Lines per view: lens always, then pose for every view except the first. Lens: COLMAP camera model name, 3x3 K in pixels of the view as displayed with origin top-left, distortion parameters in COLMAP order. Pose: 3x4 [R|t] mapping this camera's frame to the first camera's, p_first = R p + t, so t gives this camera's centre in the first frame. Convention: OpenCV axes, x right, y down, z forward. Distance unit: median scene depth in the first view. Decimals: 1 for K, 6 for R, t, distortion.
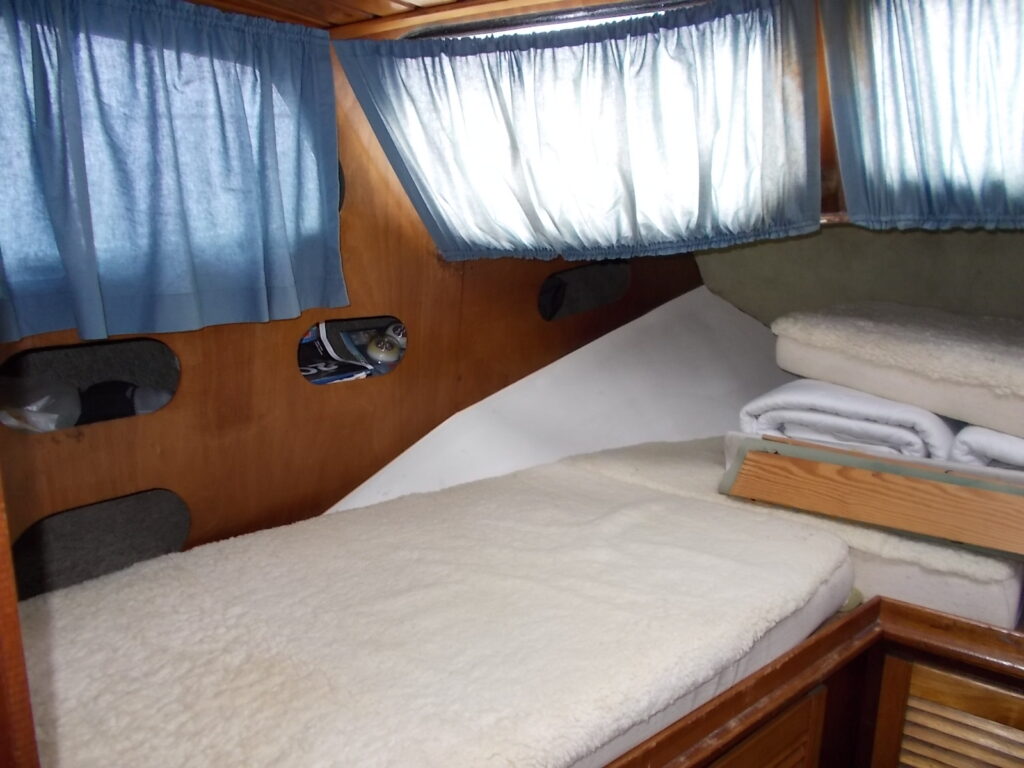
lens RADIAL K [[785.5, 0, 513.2], [0, 785.5, 380.7], [0, 0, 1]] dist [0.003029, 0.002883]
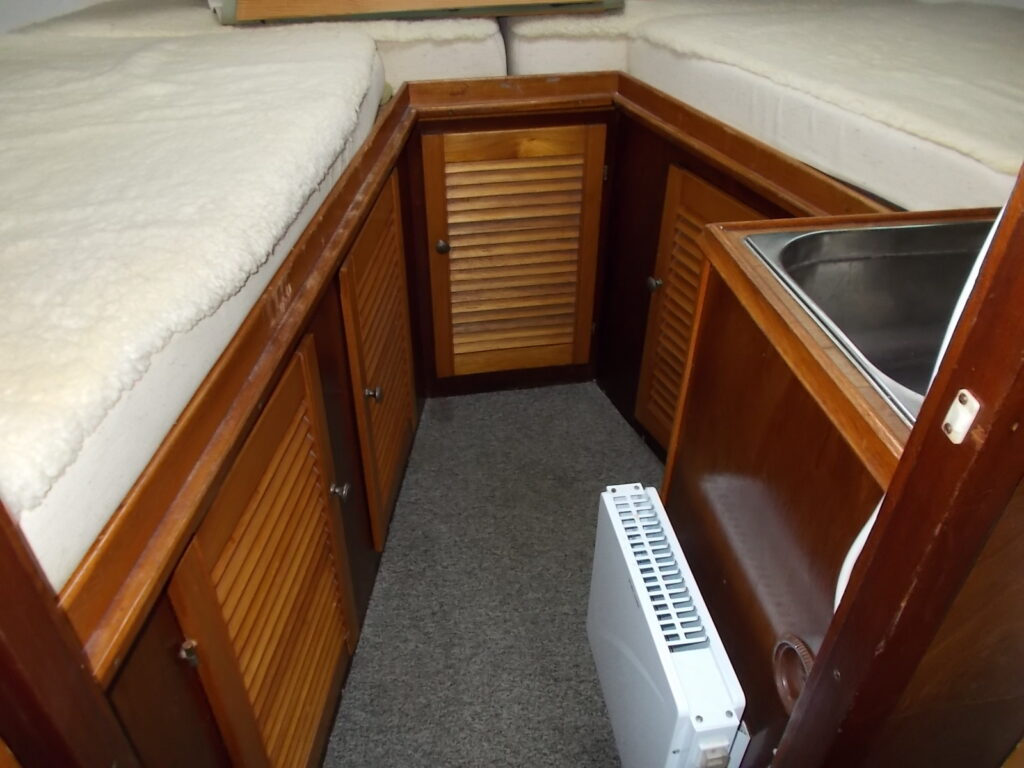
lens RADIAL K [[781.9, 0, 509.9], [0, 781.9, 380.8], [0, 0, 1]] dist [0.009896, -0.005170]
pose [[0.702538, -0.432838, 0.564883, -0.220988], [0.161063, 0.869879, 0.466228, 0.148665], [-0.693181, -0.236561, 0.680837, 0.061084]]
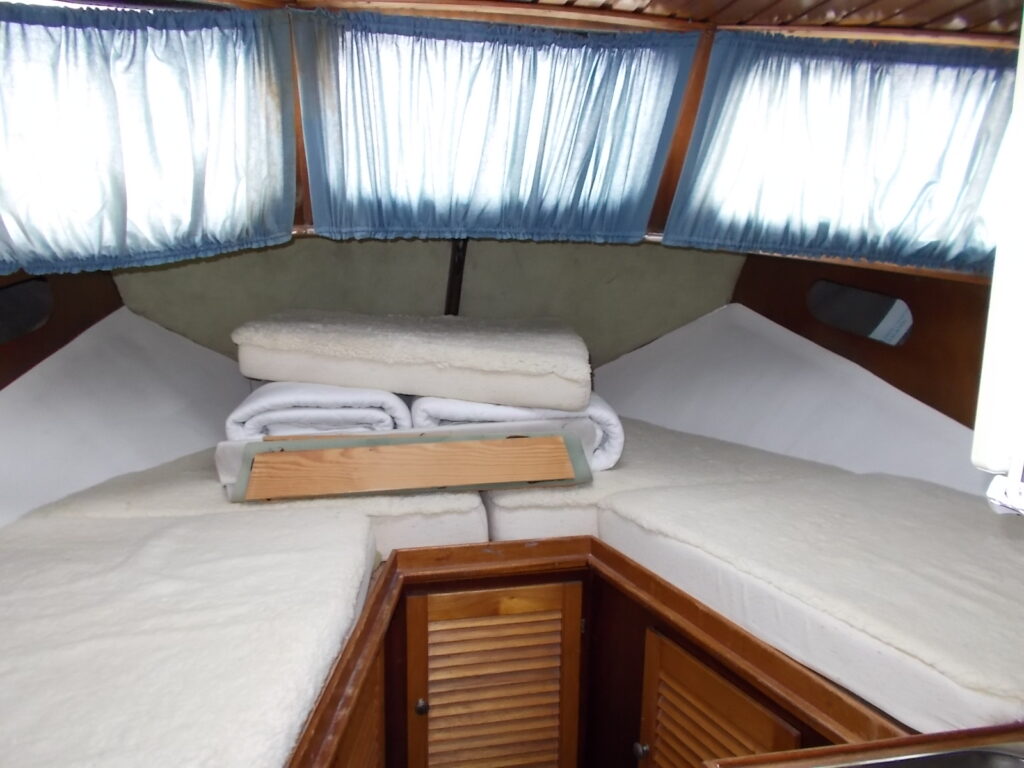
lens RADIAL K [[775.2, 0, 508.7], [0, 775.2, 378.3], [0, 0, 1]] dist [0.002264, -0.006755]
pose [[0.670486, -0.124549, 0.731393, -0.229282], [0.154352, 0.987655, 0.026690, 0.016952], [-0.725688, 0.094997, 0.681434, 0.064309]]
